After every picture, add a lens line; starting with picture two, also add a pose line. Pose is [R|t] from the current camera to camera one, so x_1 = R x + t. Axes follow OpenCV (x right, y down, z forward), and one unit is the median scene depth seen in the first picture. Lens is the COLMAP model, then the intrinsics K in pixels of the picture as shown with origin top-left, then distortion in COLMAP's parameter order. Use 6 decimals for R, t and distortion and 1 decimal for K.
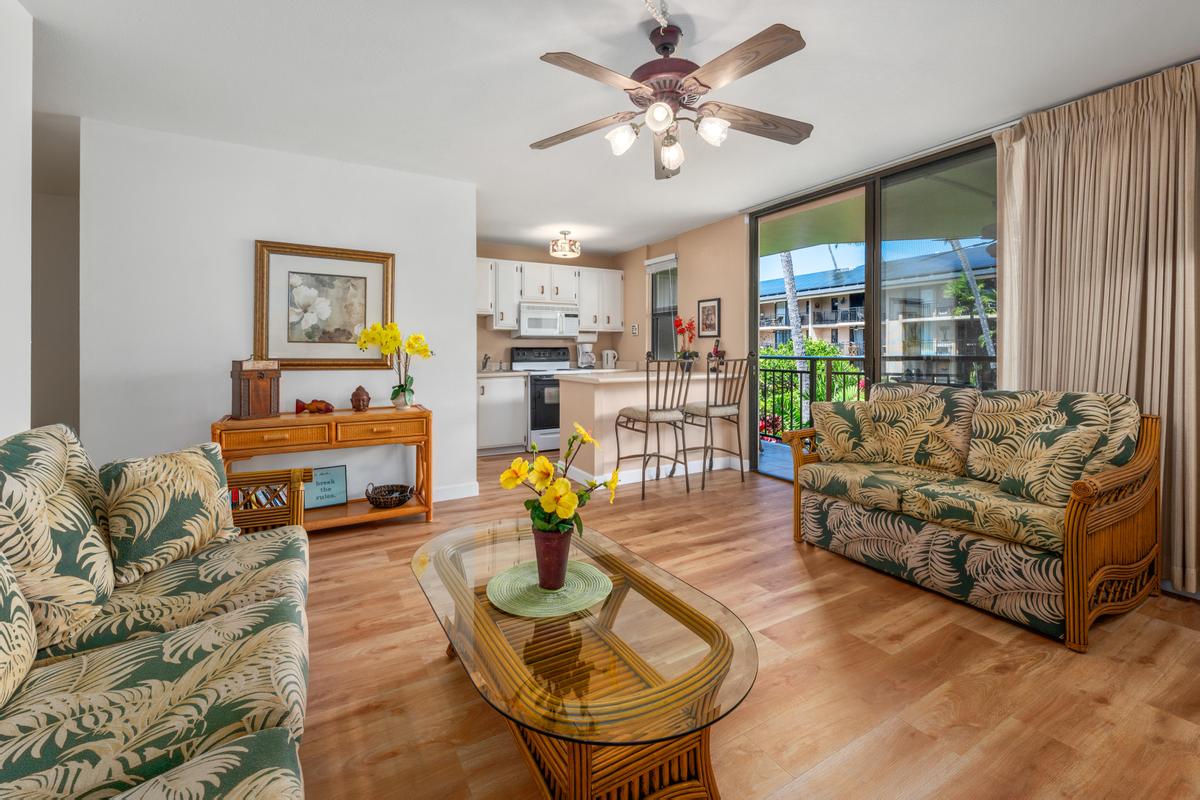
lens RADIAL K [[480.7, 0, 561.8], [0, 480.7, 358.6], [0, 0, 1]] dist [0.001987, 0.000281]
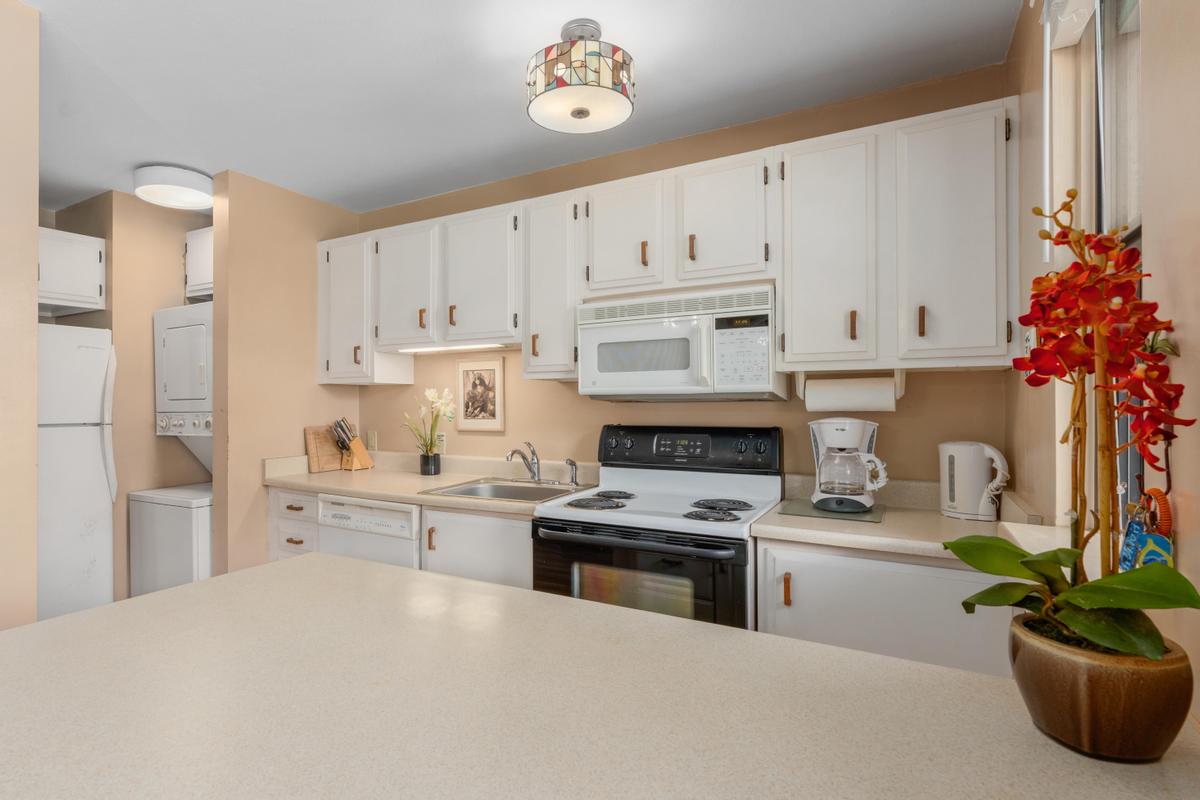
lens RADIAL K [[592.8, 0, 544.8], [0, 592.8, 400.0], [0, 0, 1]] dist [-0.002010, -0.000487]
pose [[0.542784, -0.002426, -0.839869, 0.278040], [-0.007442, 0.999943, -0.007698, -0.042100], [0.839840, 0.010429, 0.542735, 0.768784]]
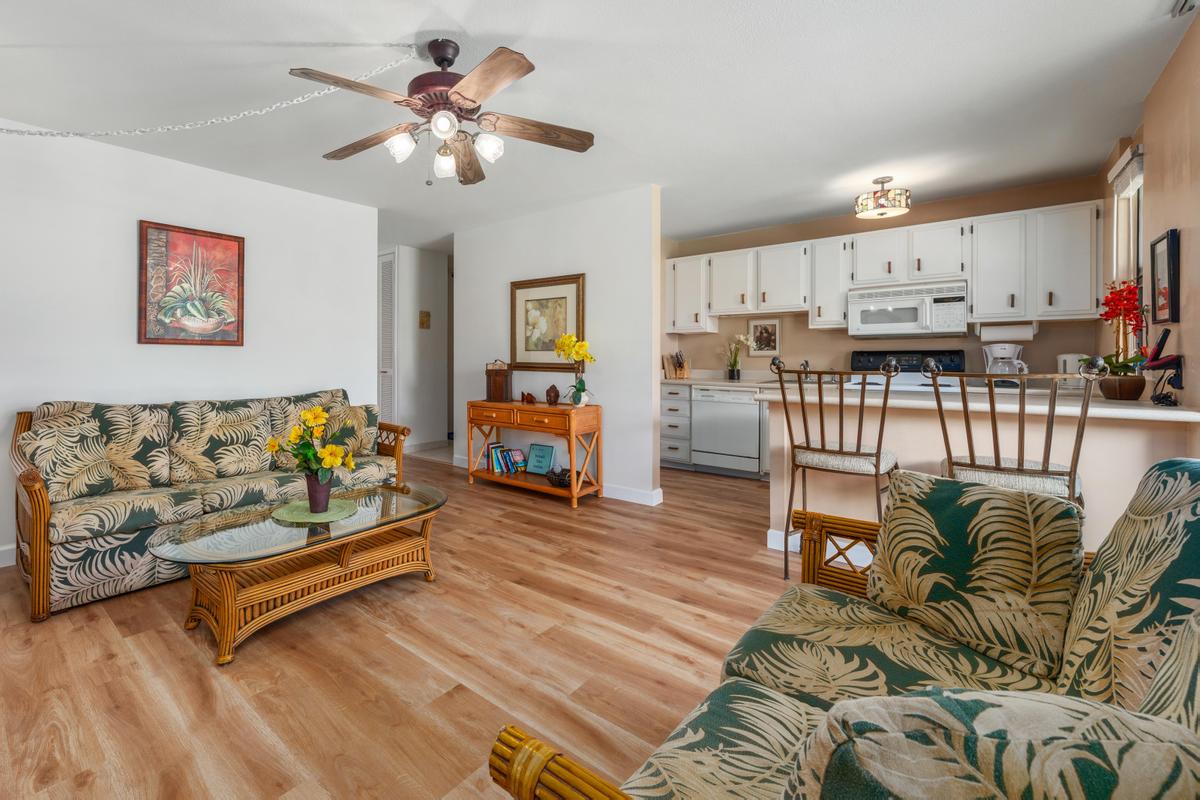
lens RADIAL K [[492.8, 0, 526.3], [0, 492.8, 359.6], [0, 0, 1]] dist [-0.003492, 0.000155]
pose [[0.372470, 0.004507, -0.928033, 0.446083], [-0.012365, 0.999924, -0.000106, -0.004734], [0.927962, 0.011515, 0.372498, 0.272182]]
